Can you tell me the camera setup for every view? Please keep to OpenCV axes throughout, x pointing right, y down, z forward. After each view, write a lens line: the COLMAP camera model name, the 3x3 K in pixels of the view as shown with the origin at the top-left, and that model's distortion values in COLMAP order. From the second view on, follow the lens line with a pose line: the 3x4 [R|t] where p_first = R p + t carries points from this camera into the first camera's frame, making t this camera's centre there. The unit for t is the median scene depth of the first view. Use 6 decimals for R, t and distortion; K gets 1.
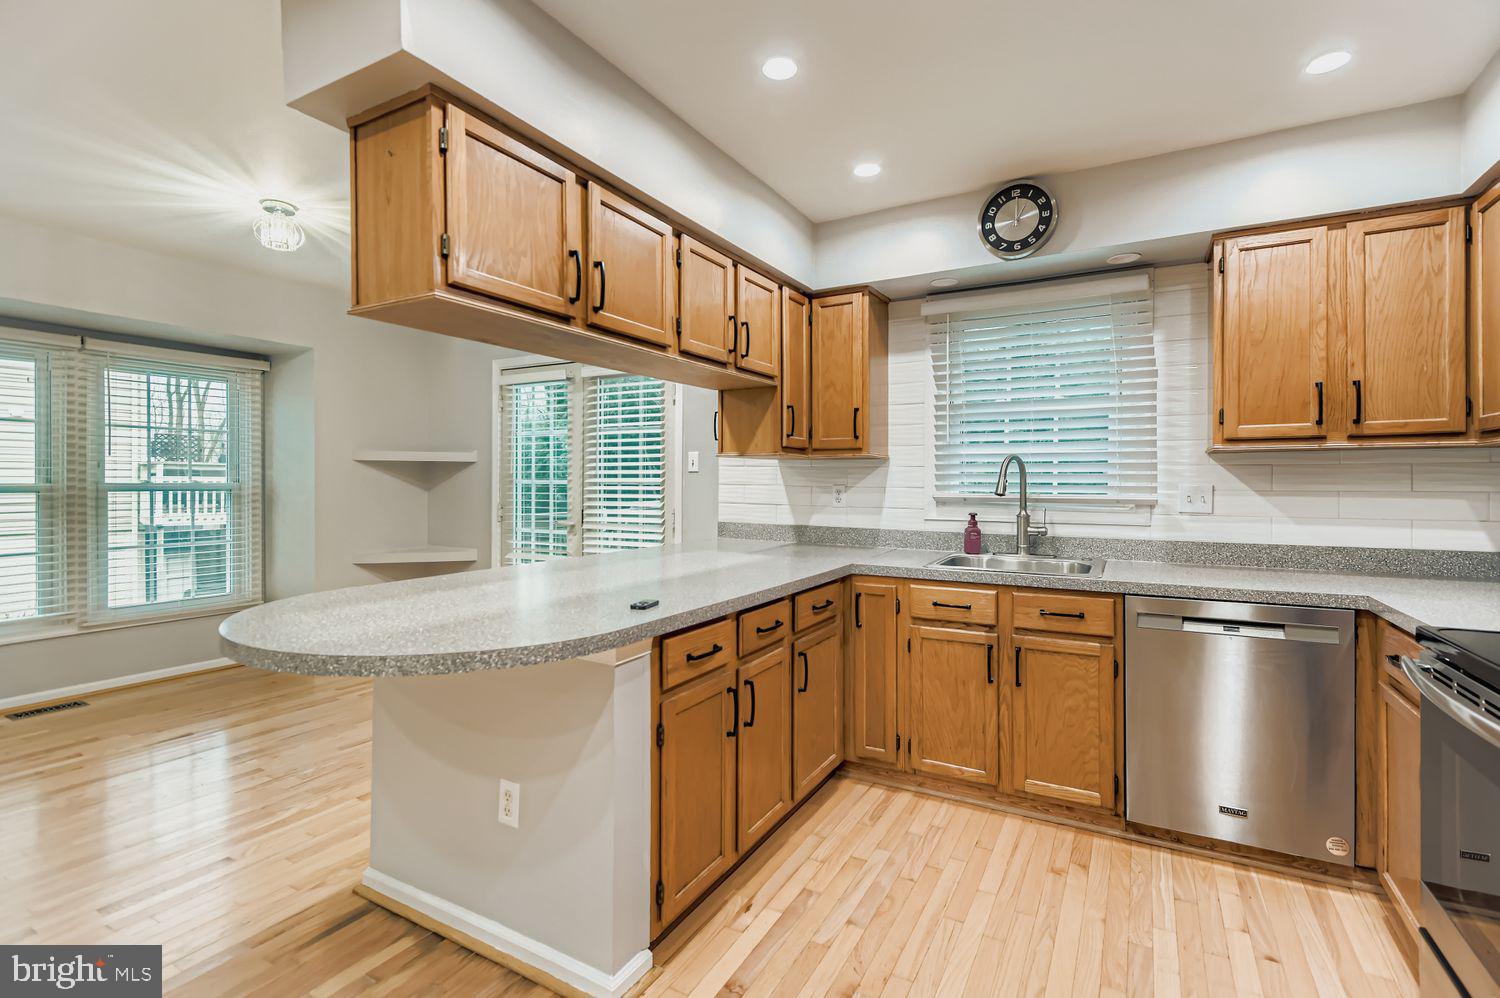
lens RADIAL K [[707.8, 0, 749.1], [0, 707.8, 506.7], [0, 0, 1]] dist [0.003103, 0.000341]
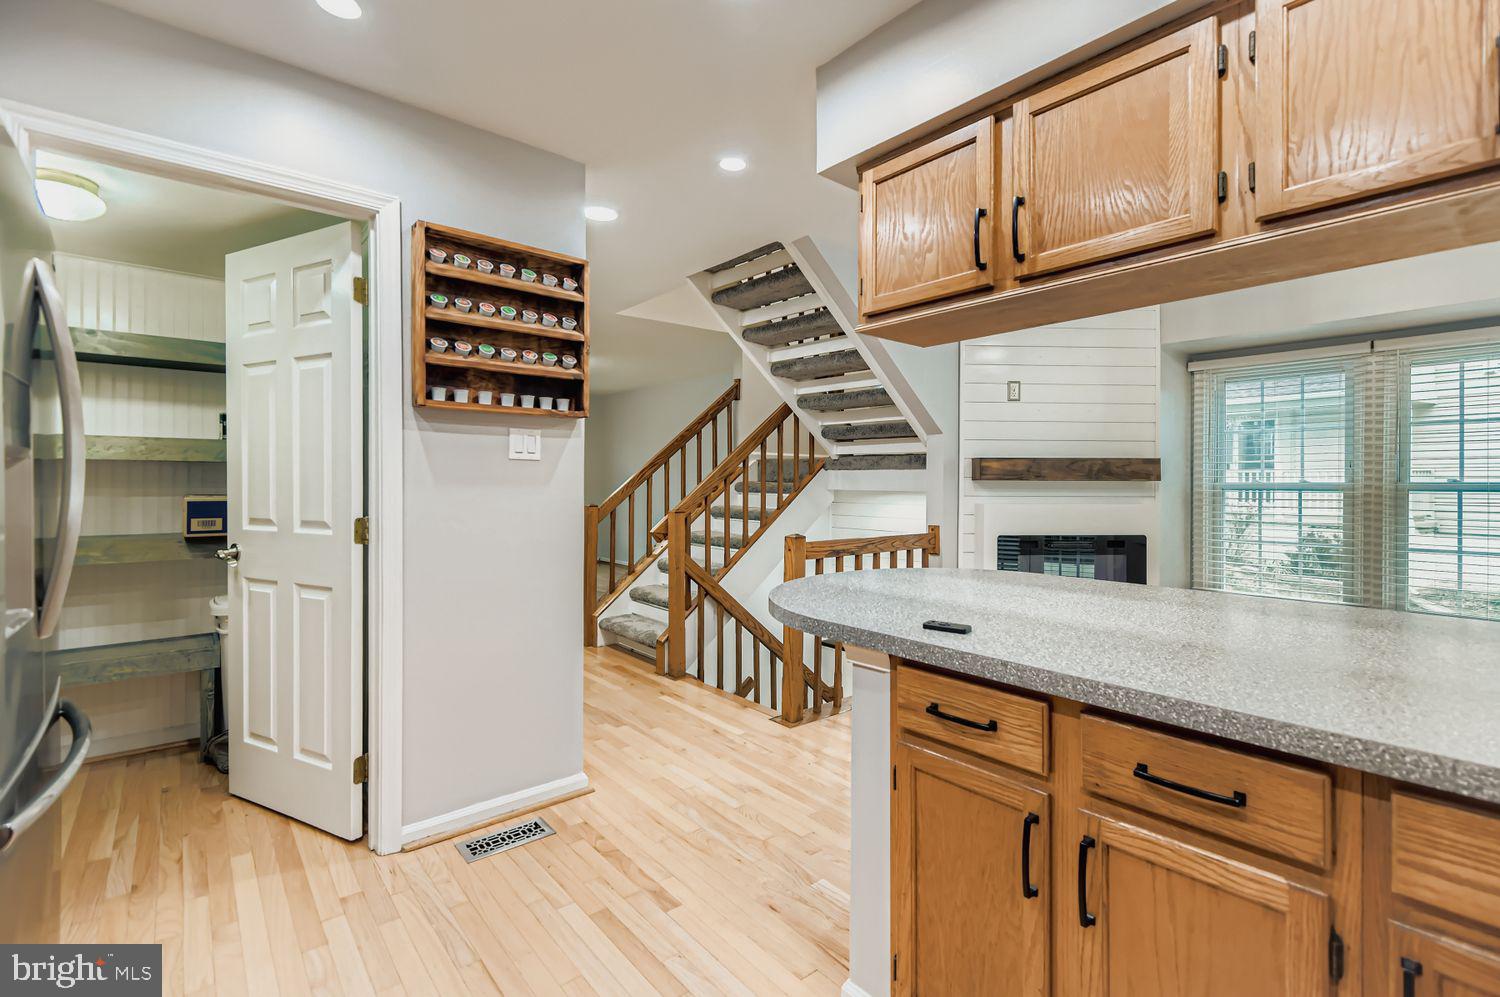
lens RADIAL K [[682.2, 0, 750.0], [0, 682.2, 498.5], [0, 0, 1]] dist [0.000905, 0.000027]
pose [[-0.353602, 0.018154, -0.935220, 0.314446], [-0.033055, 0.998945, 0.031890, -0.011627], [0.934812, 0.042190, -0.352629, 0.509607]]
